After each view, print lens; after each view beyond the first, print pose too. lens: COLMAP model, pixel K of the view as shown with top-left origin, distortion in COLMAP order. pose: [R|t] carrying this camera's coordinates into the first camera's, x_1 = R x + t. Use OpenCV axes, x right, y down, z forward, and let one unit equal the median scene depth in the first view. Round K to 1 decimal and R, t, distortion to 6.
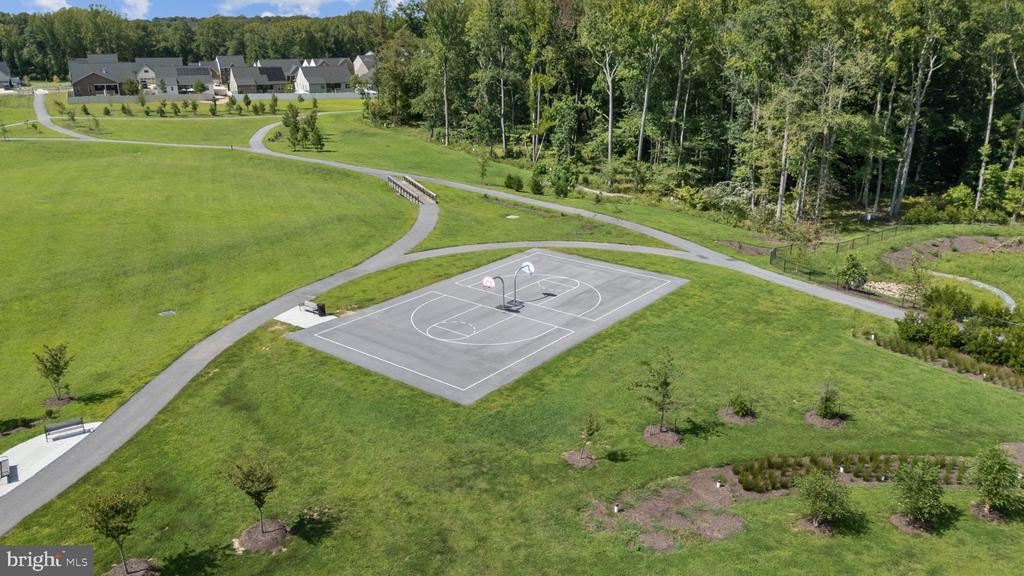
lens RADIAL K [[751.7, 0, 522.4], [0, 751.7, 288.0], [0, 0, 1]] dist [0.035032, -0.034612]
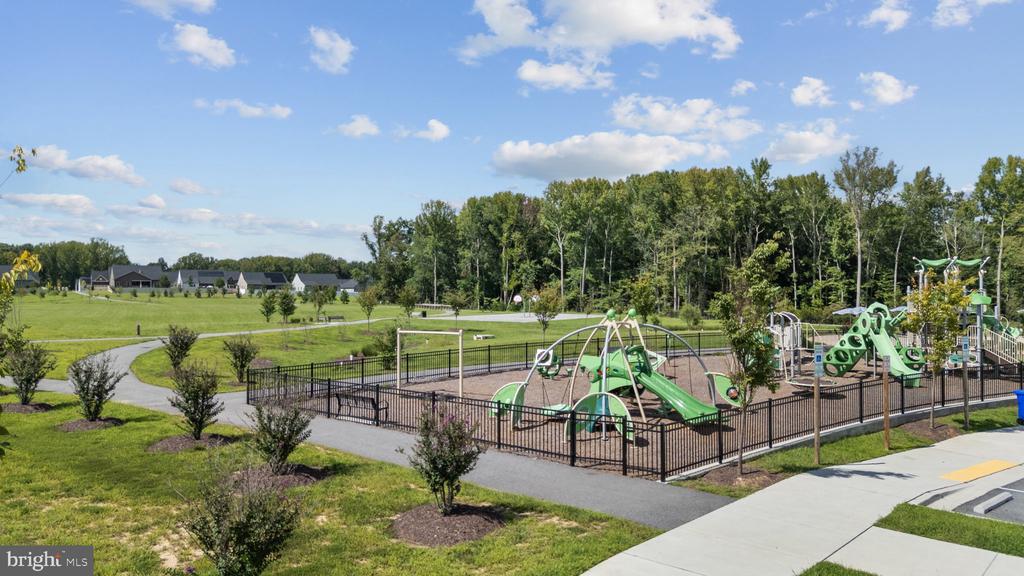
lens RADIAL K [[751.7, 0, 505.4], [0, 751.7, 286.3], [0, 0, 1]] dist [0.035032, -0.034612]
pose [[0.996459, 0.013647, 0.082960, -0.074077], [0.014809, 0.942819, -0.332977, 0.188470], [-0.082760, 0.333027, 0.939278, -0.238379]]
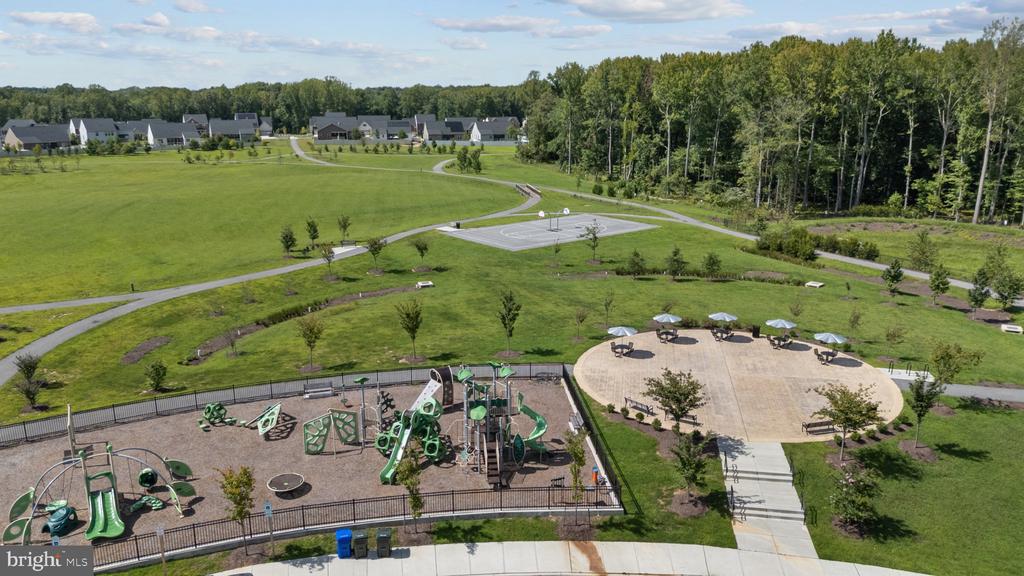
lens RADIAL K [[751.7, 0, 510.7], [0, 751.7, 296.0], [0, 0, 1]] dist [0.035032, -0.034612]
pose [[0.970422, 0.062412, -0.233209, 0.111719], [-0.079286, 0.994815, -0.063689, 0.108586], [0.228025, 0.080296, 0.970339, -0.285390]]
